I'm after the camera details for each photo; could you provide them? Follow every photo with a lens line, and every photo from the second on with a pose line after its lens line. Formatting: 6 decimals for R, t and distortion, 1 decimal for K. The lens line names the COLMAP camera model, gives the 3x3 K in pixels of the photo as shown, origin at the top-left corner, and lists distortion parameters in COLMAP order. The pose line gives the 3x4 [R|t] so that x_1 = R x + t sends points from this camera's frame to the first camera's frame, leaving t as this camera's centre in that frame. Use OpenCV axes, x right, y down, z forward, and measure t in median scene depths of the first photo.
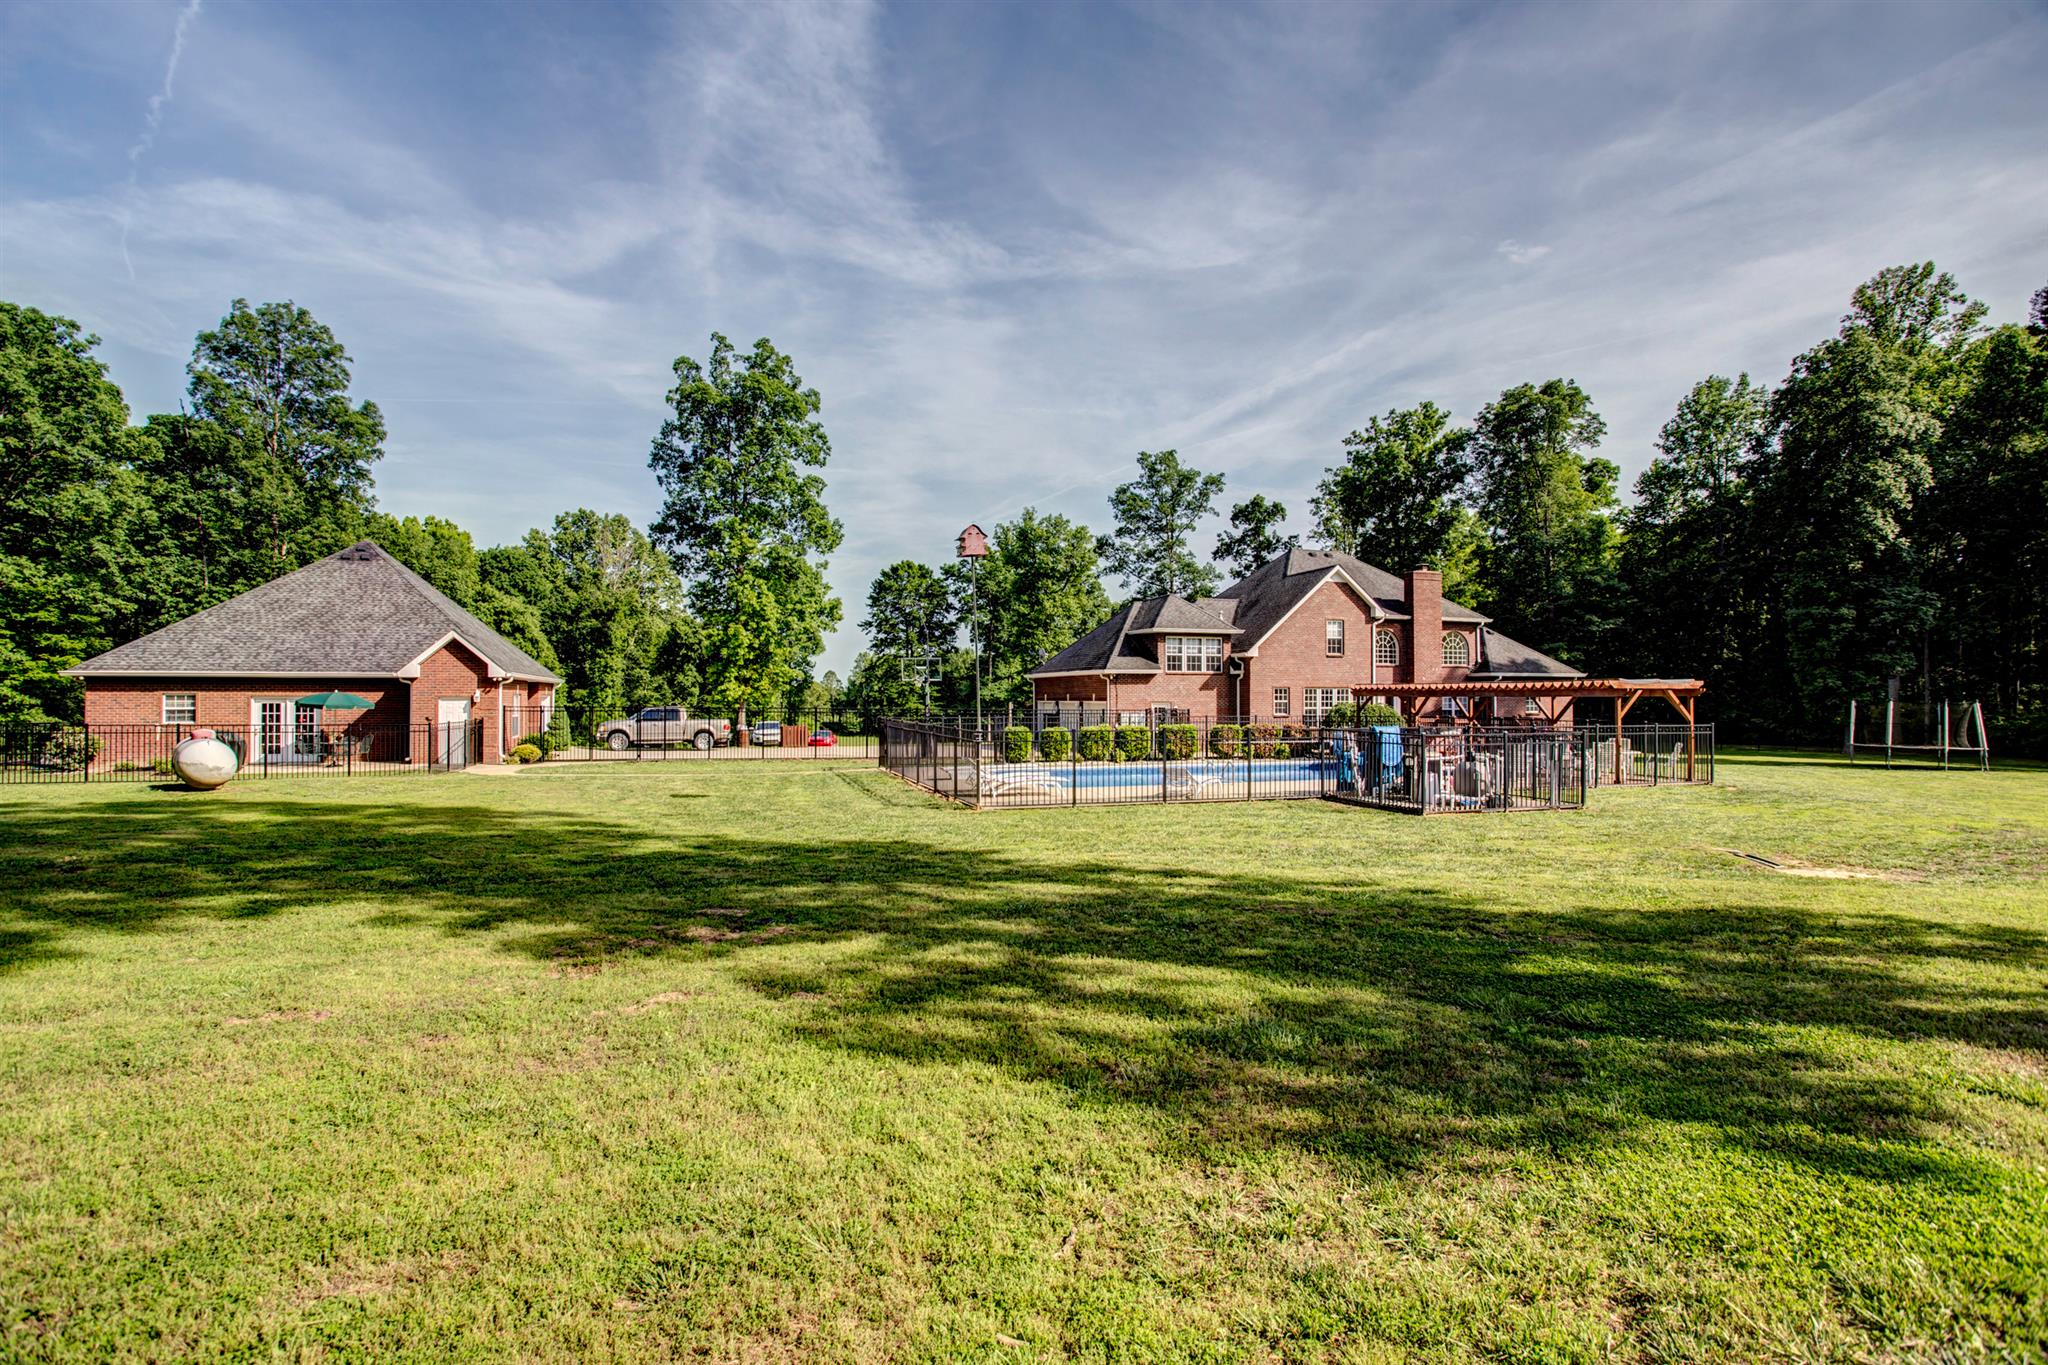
lens RADIAL K [[973.5, 0, 1020.9], [0, 973.5, 676.9], [0, 0, 1]] dist [-0.016672, 0.002314]
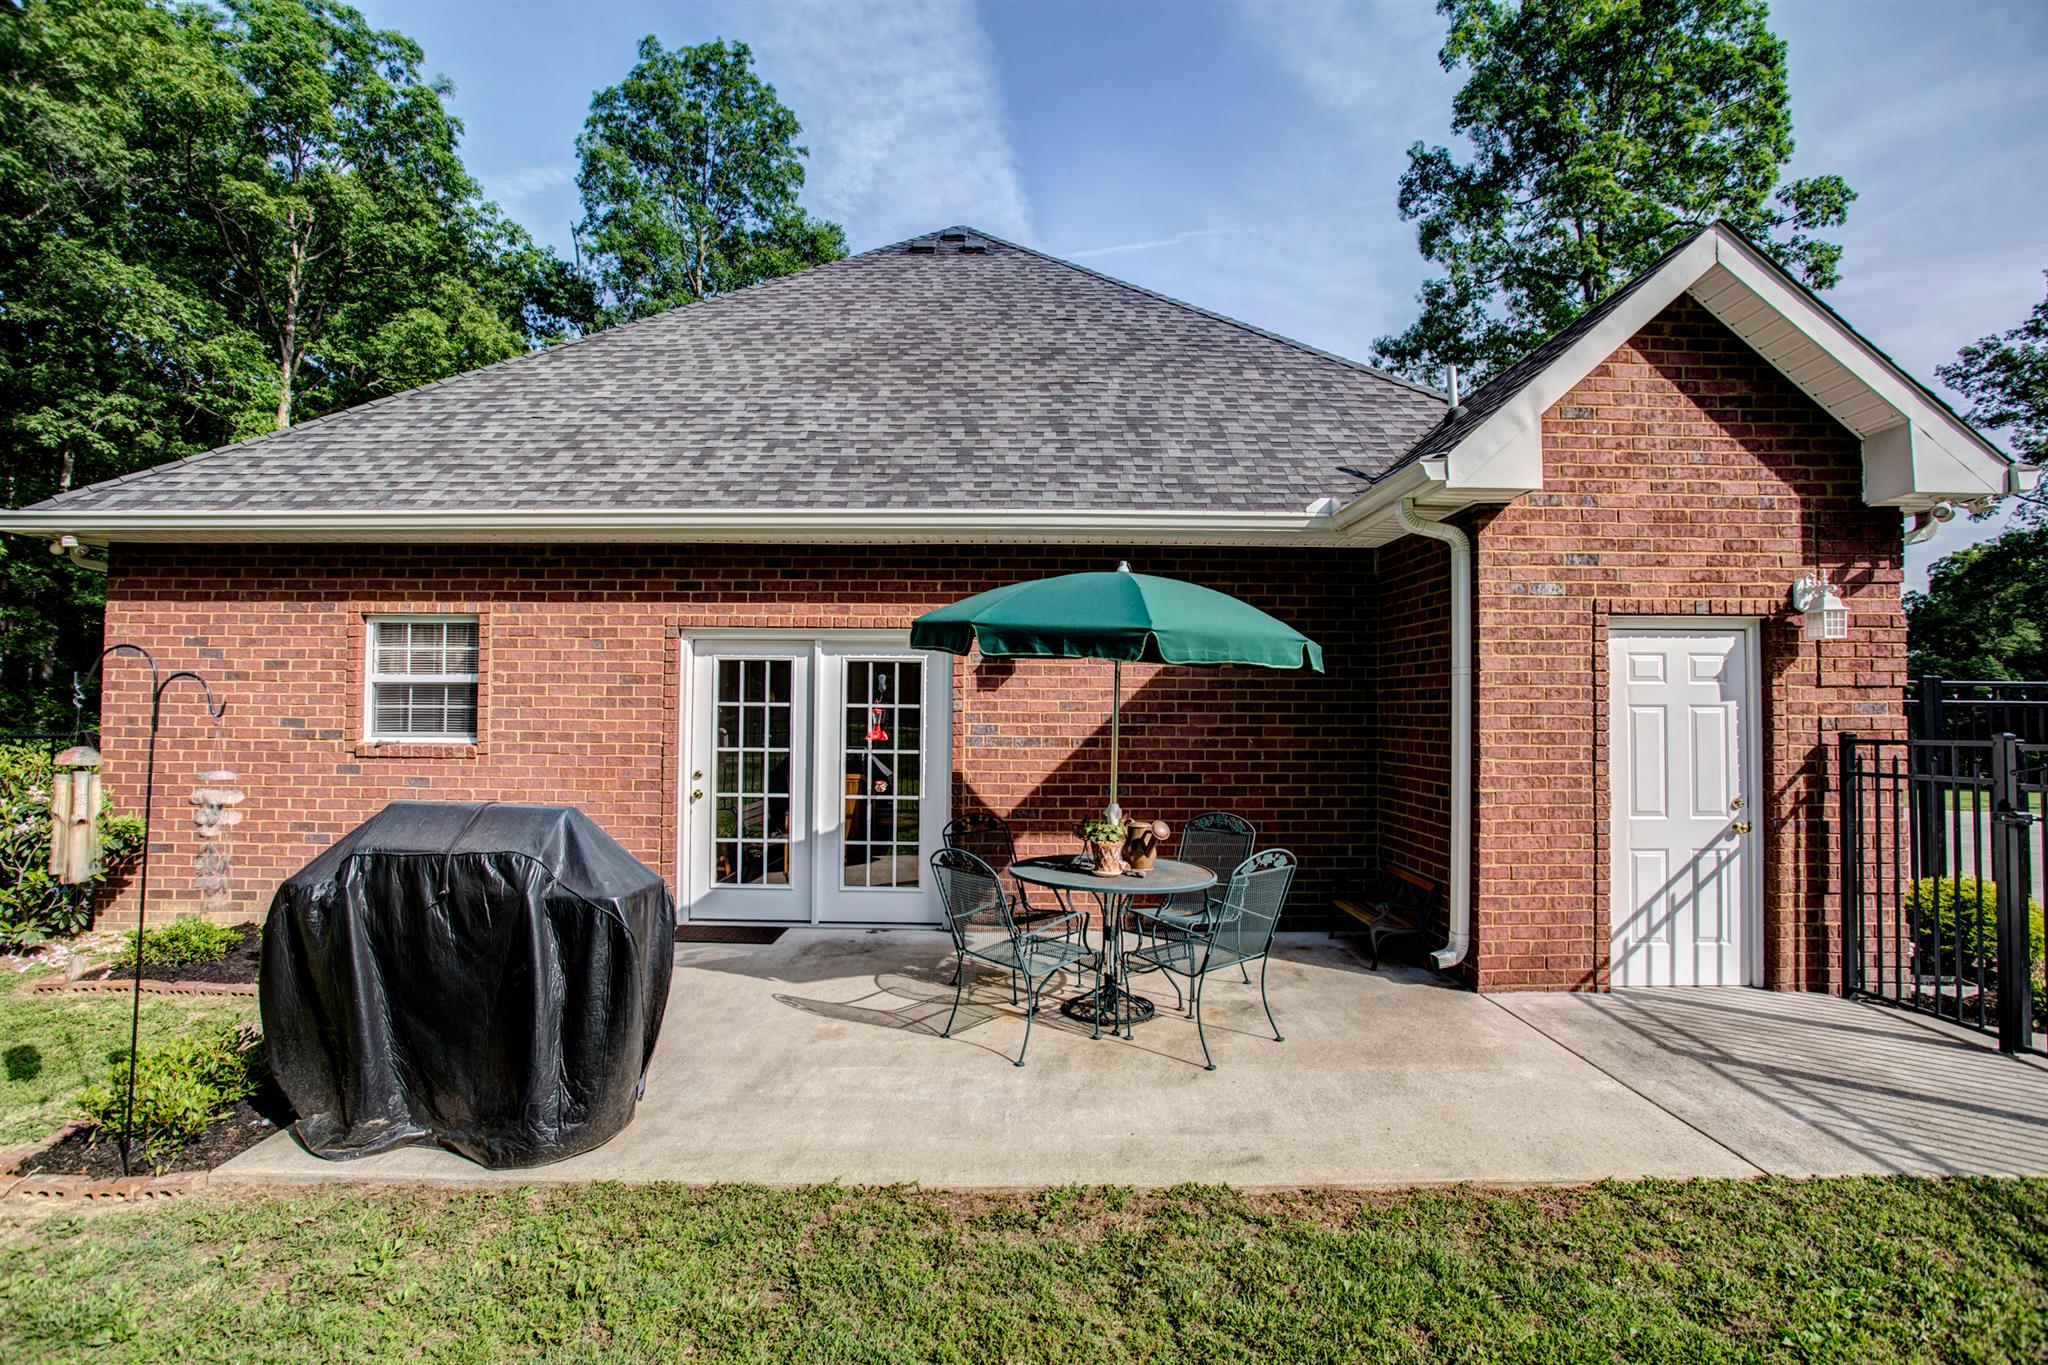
lens RADIAL K [[998.2, 0, 1023.1], [0, 998.2, 689.1], [0, 0, 1]] dist [-0.036878, 0.001382]
pose [[0.950057, -0.004558, -0.312043, -0.648030], [-0.003680, 0.999660, -0.025807, 0.040049], [0.312055, 0.025666, 0.949717, 0.801902]]
